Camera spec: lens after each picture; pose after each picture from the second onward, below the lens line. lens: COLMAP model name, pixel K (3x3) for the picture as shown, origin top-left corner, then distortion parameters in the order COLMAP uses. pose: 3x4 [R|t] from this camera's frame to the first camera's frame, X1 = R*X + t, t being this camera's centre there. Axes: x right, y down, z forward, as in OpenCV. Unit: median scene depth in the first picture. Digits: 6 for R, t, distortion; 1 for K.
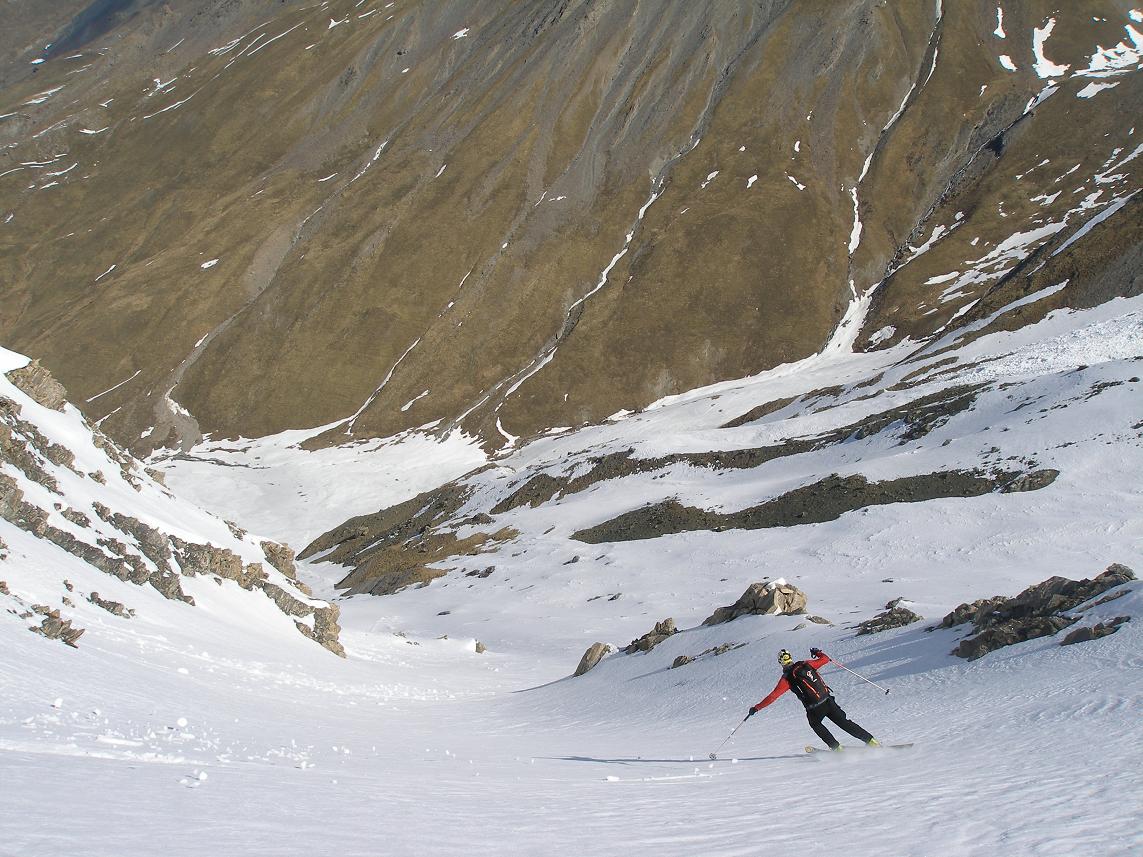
lens RADIAL K [[1295.0, 0, 577.2], [0, 1295.0, 426.6], [0, 0, 1]] dist [-0.175427, 0.000000]
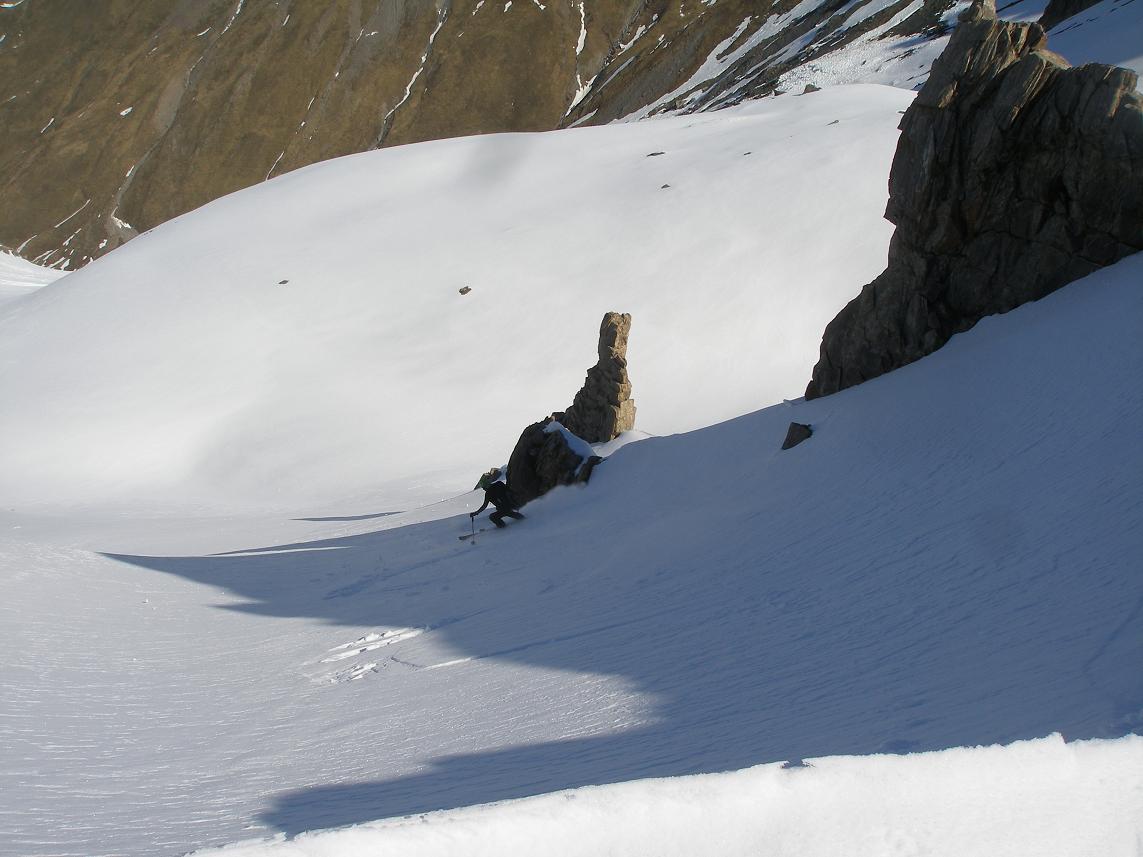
lens RADIAL K [[1295.0, 0, 566.7], [0, 1295.0, 431.6], [0, 0, 1]] dist [-0.175427, 0.000000]
pose [[0.992384, -0.121158, 0.022241, 0.109307], [0.113922, 0.971381, 0.208425, -0.024101], [-0.046857, -0.204304, 0.977785, -0.409695]]
